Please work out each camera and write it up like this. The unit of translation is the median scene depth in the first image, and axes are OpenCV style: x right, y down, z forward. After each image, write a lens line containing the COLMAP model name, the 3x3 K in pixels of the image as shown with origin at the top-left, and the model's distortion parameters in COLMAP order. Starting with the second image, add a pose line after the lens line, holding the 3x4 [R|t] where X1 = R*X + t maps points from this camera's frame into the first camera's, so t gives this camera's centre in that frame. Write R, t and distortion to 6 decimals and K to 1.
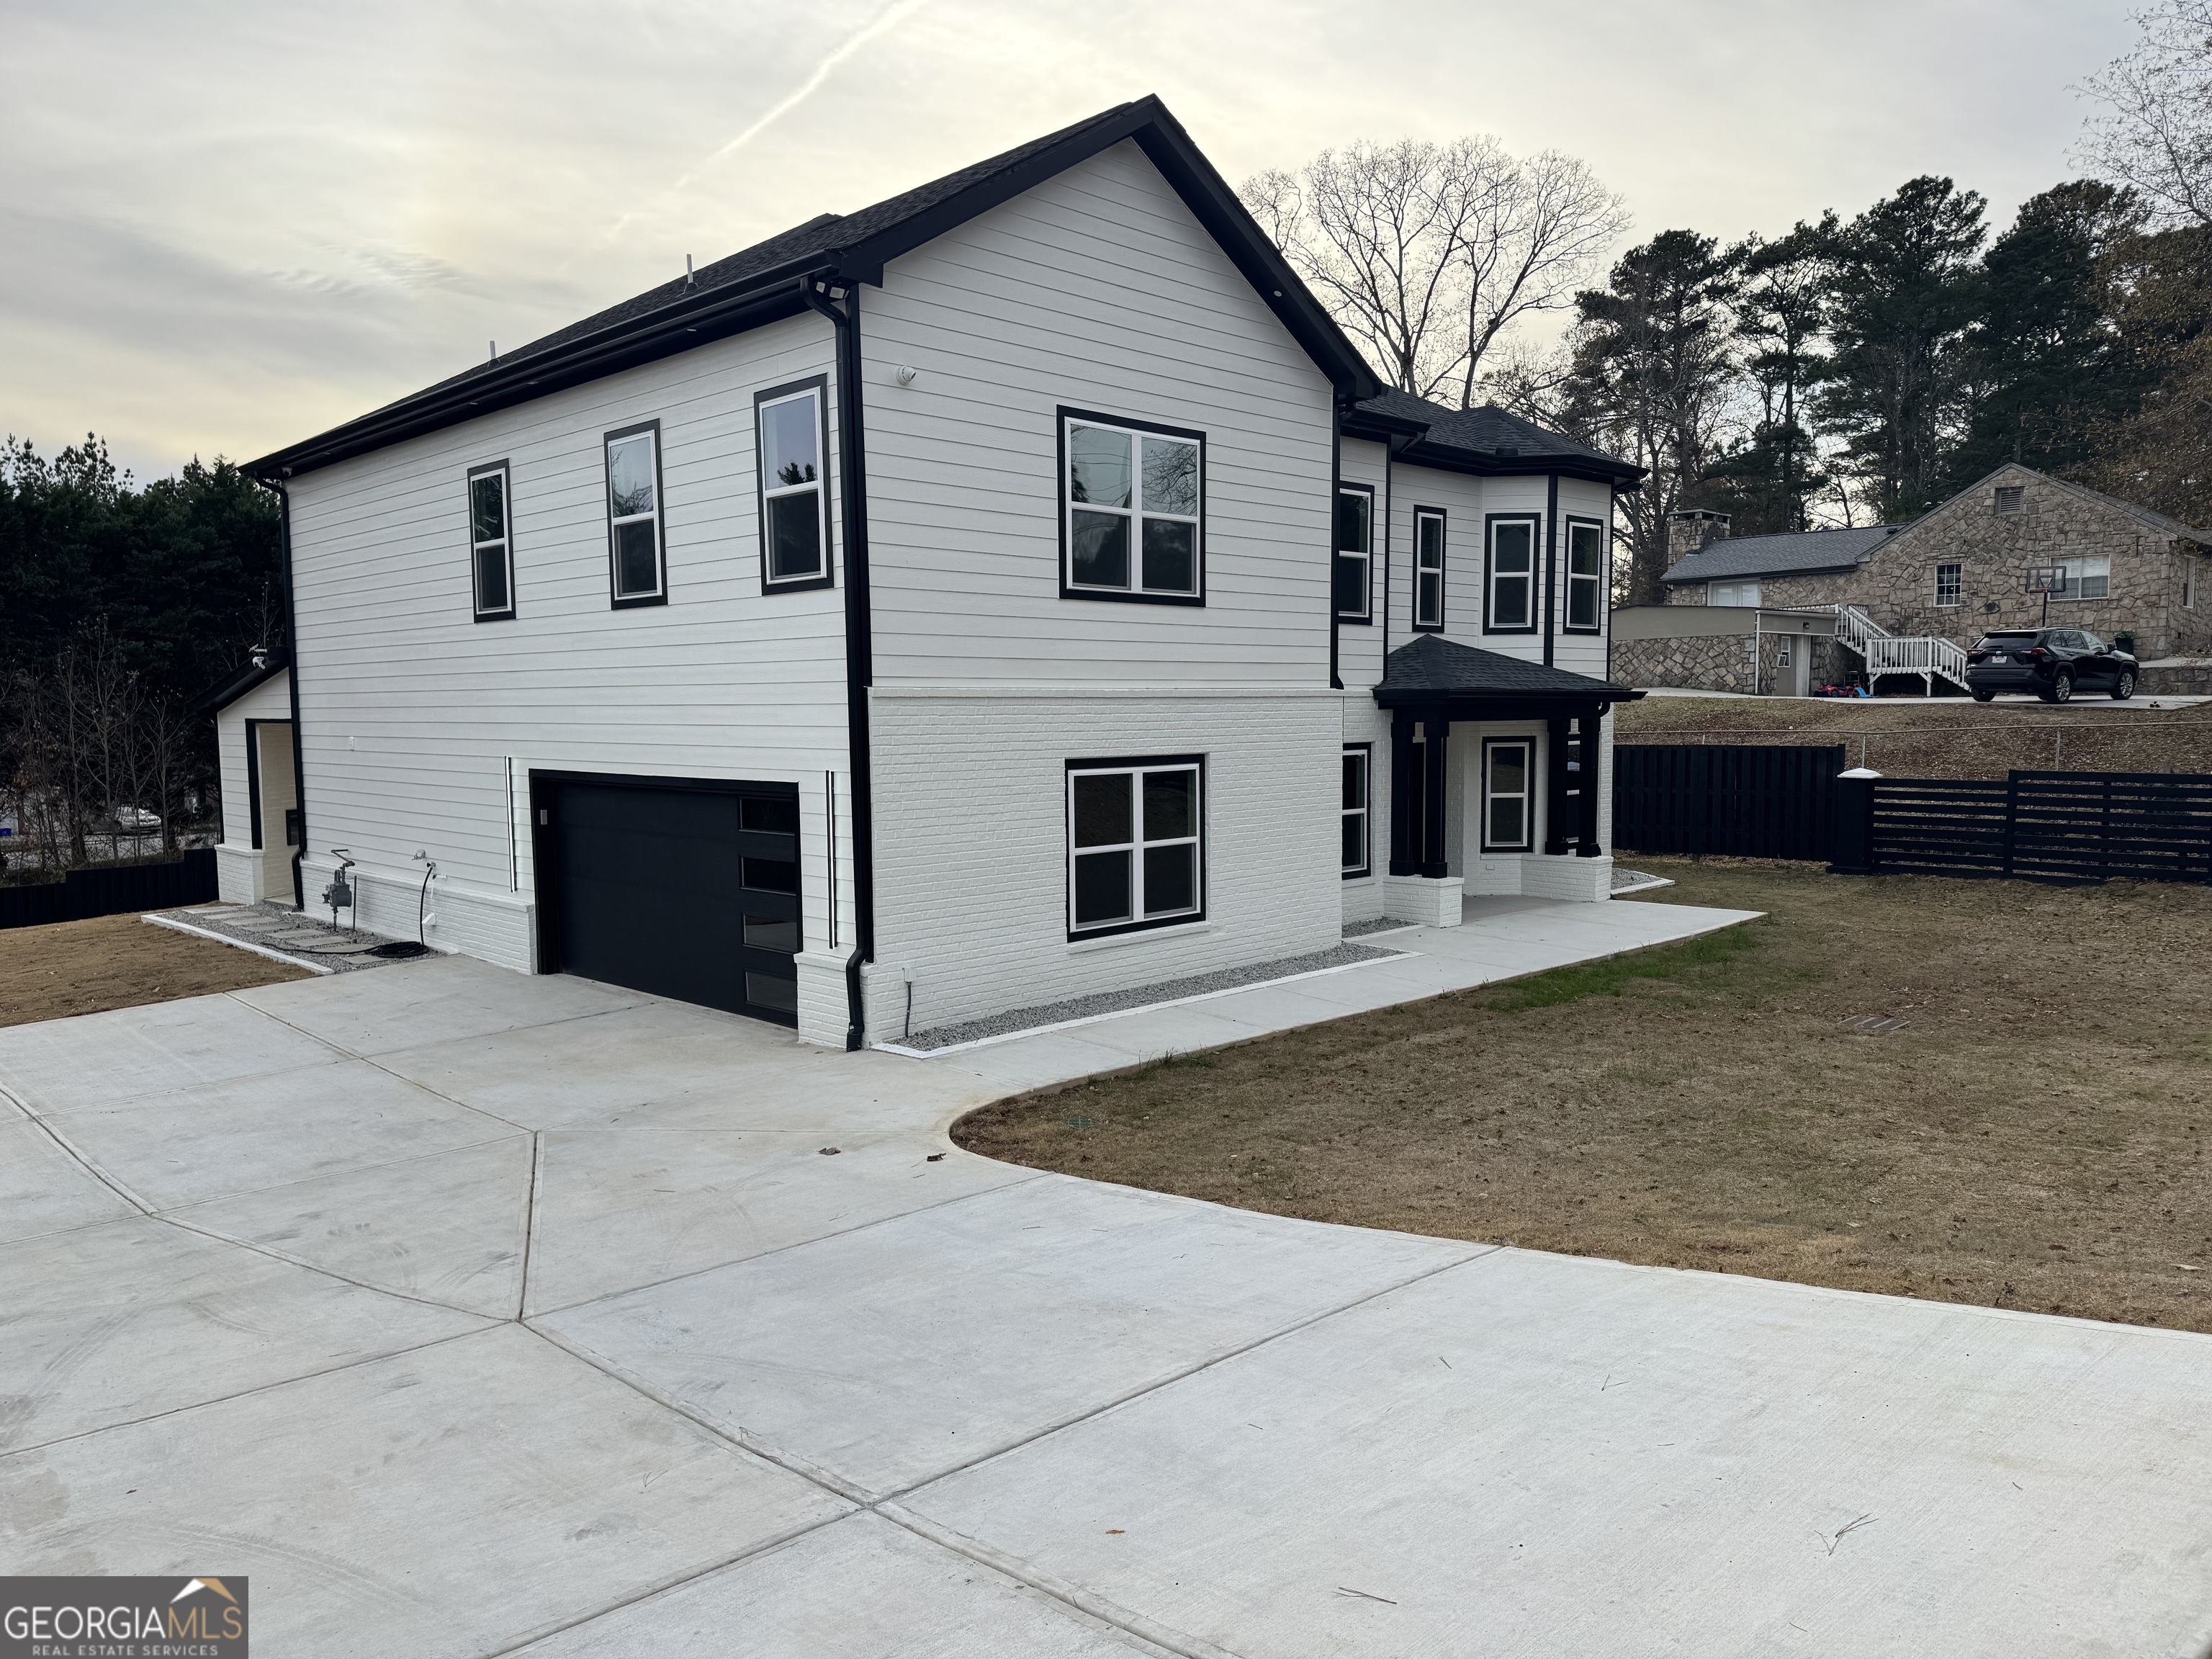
lens RADIAL K [[1550.4, 0, 1113.1], [0, 1550.4, 858.2], [0, 0, 1]] dist [0.089986, -0.085915]
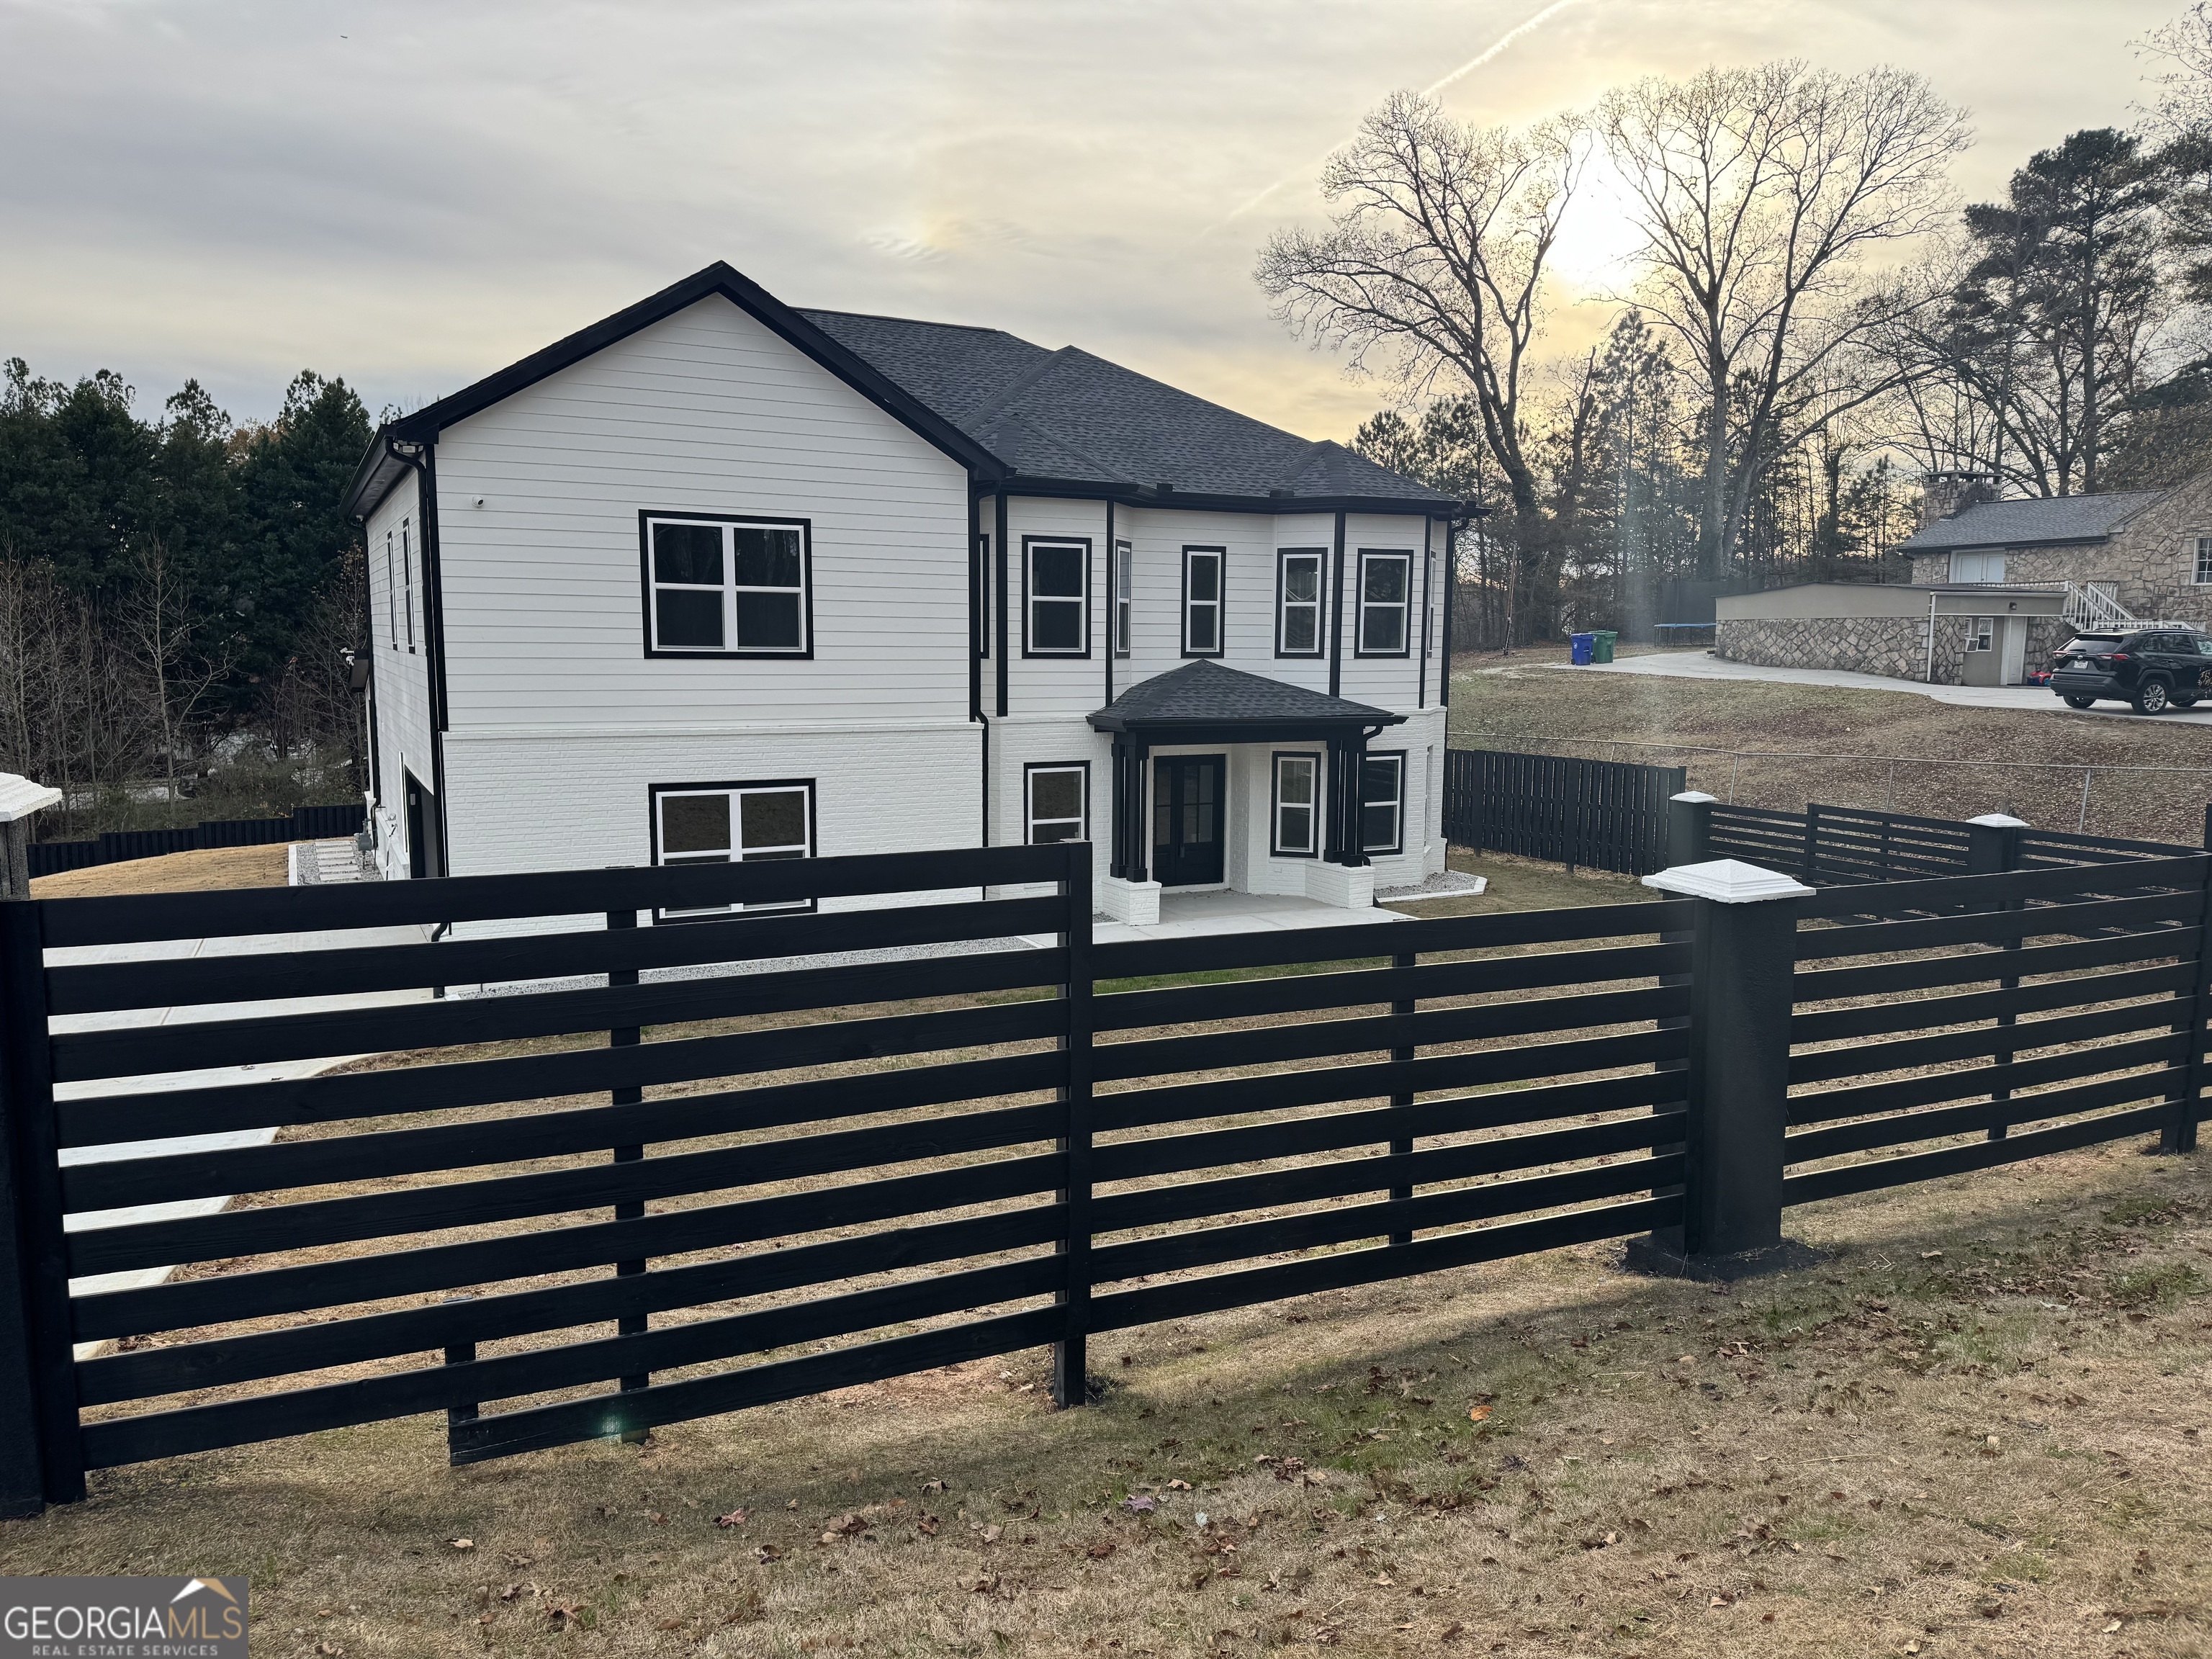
lens RADIAL K [[1550.4, 0, 1113.1], [0, 1550.4, 858.2], [0, 0, 1]] dist [0.089986, -0.085915]
pose [[0.958262, 0.056841, -0.280184, 0.427329], [-0.044267, 0.997717, 0.051008, -0.052067], [0.282443, -0.036476, 0.958590, -0.081451]]
